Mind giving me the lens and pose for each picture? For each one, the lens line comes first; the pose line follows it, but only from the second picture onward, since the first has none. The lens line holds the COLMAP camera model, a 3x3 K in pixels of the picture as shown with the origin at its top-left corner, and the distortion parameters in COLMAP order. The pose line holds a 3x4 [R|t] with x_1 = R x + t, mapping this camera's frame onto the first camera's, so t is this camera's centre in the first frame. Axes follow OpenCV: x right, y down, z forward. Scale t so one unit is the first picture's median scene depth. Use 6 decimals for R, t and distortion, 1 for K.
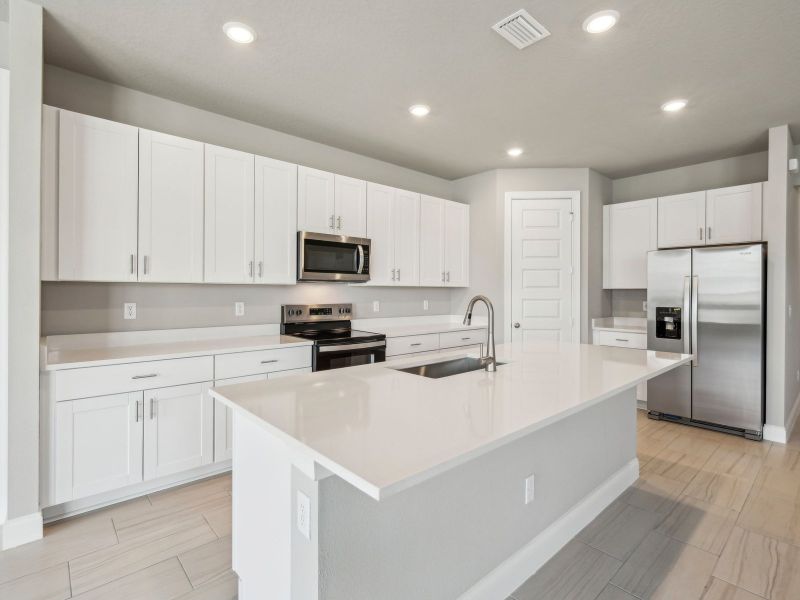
lens RADIAL K [[396.8, 0, 404.1], [0, 396.8, 292.9], [0, 0, 1]] dist [0.012007, 0.000507]
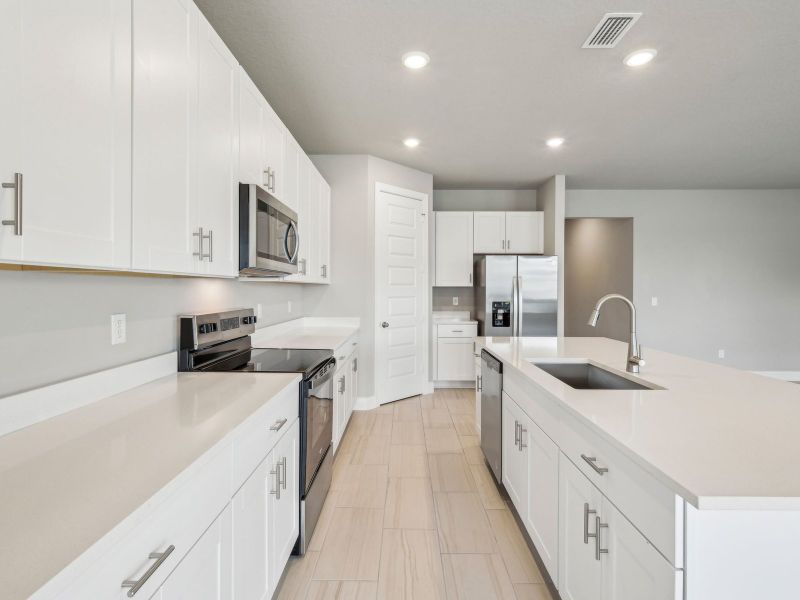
lens RADIAL K [[396.8, 0, 402.5], [0, 396.8, 293.2], [0, 0, 1]] dist [0.012007, 0.000507]
pose [[0.675408, -0.010149, 0.737374, -0.456114], [0.004504, 0.999943, 0.009638, -0.003358], [-0.737431, -0.003189, 0.675415, 0.382355]]
